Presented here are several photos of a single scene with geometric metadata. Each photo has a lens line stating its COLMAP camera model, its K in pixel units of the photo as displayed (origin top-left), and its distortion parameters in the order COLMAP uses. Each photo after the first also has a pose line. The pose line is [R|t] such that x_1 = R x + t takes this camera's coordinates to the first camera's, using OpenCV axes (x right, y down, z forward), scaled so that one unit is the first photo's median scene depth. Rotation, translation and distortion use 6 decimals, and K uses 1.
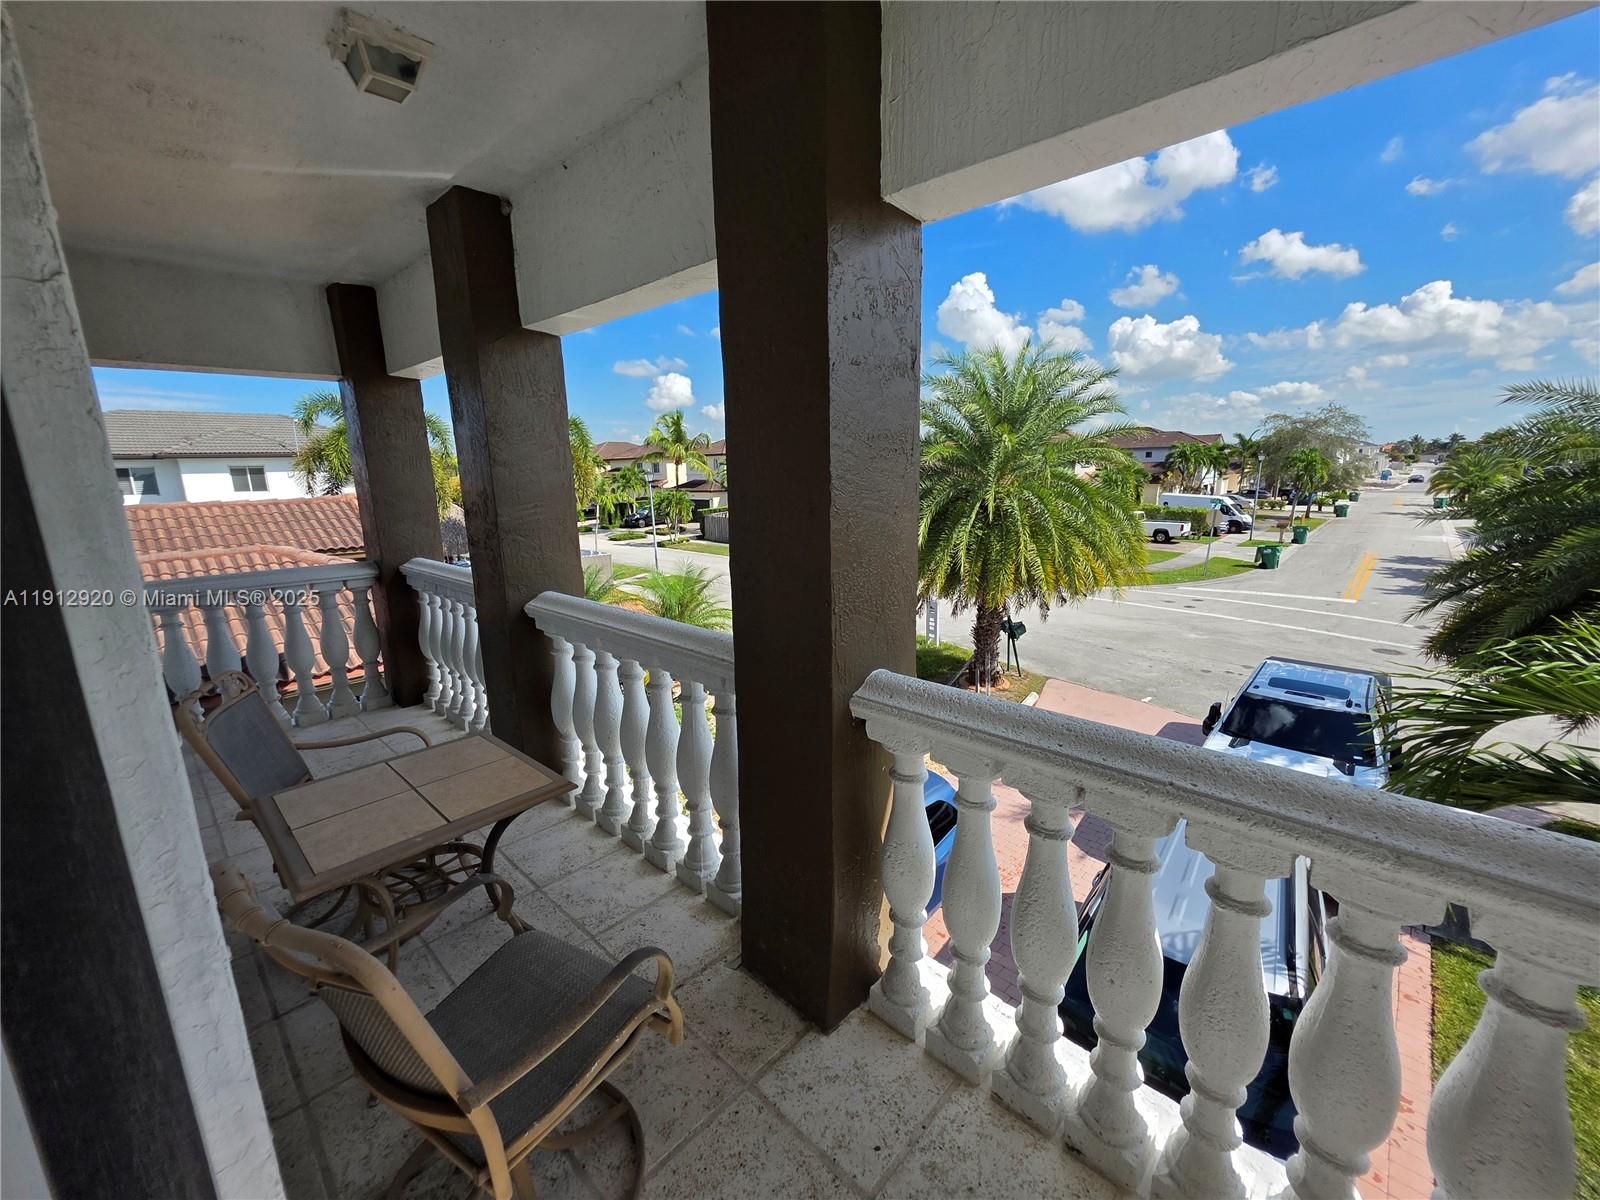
lens RADIAL K [[643.4, 0, 804.5], [0, 643.4, 594.3], [0, 0, 1]] dist [-0.000645, 0.000020]
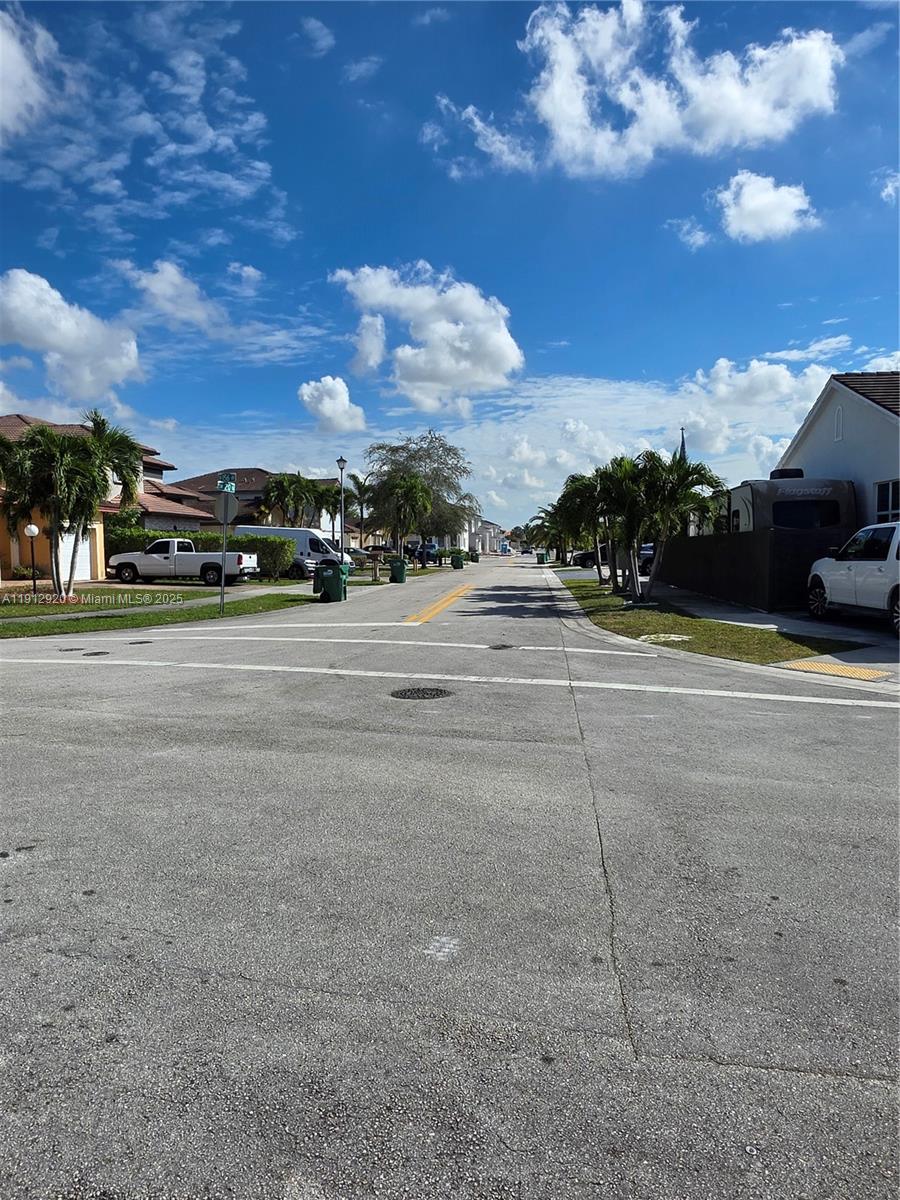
lens RADIAL K [[800.3, 0, 450.0], [0, 800.3, 601.3], [0, 0, 1]] dist [0.008164, -0.003130]
pose [[0.797338, -0.022510, 0.603113, 0.237934], [0.102261, 0.989894, -0.098247, 0.031976], [-0.594807, 0.140011, 0.791582, 0.220447]]
